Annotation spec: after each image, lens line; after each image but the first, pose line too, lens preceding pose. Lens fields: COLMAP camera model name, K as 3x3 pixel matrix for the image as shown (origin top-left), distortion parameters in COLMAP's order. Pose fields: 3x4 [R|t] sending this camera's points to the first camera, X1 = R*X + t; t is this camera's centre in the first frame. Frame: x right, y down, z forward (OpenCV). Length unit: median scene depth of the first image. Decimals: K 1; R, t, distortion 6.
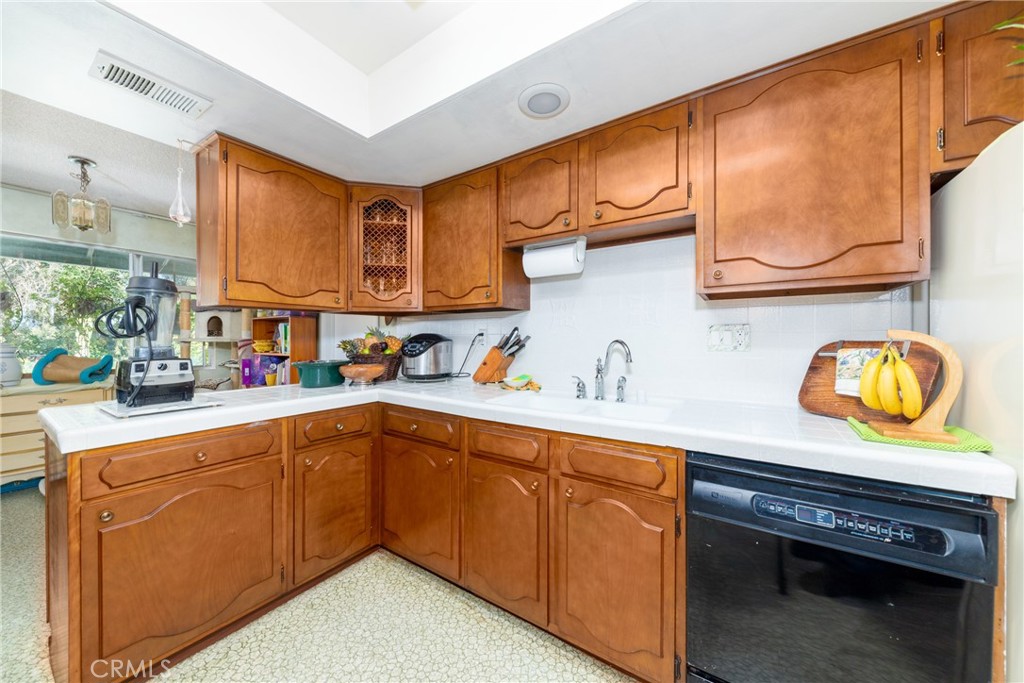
lens RADIAL K [[356.2, 0, 514.2], [0, 356.2, 339.1], [0, 0, 1]] dist [-0.001918, -0.000371]
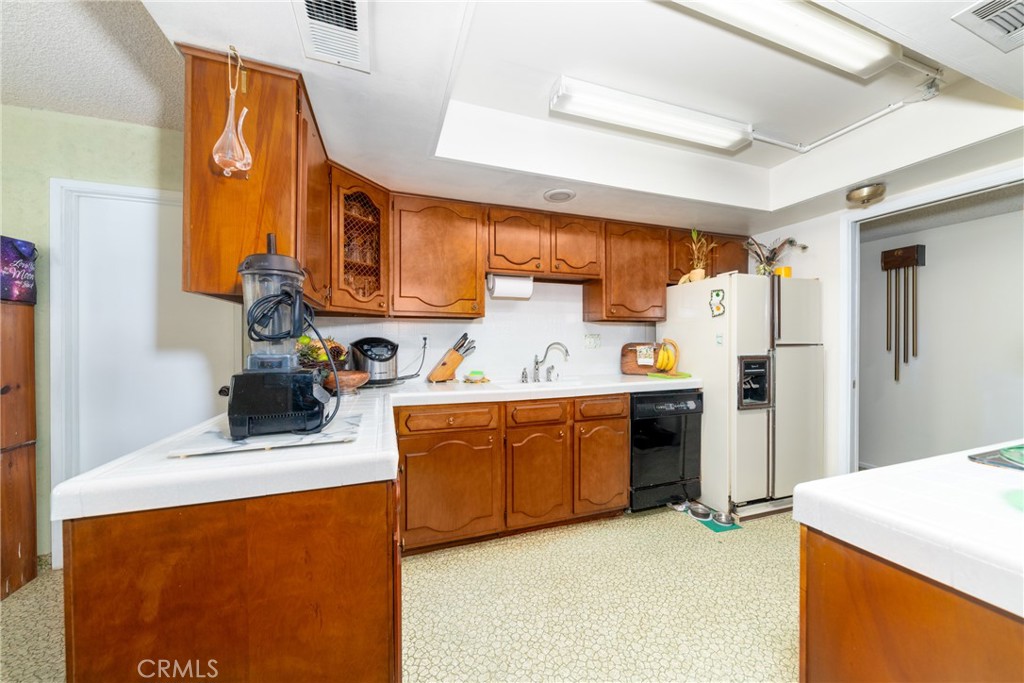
lens RADIAL K [[356.2, 0, 513.2], [0, 356.2, 341.8], [0, 0, 1]] dist [-0.001918, -0.000371]
pose [[0.600833, -0.003734, 0.799366, -1.150007], [0.002284, 0.999993, 0.002954, -0.008204], [-0.799371, 0.000051, 0.600838, 0.171561]]
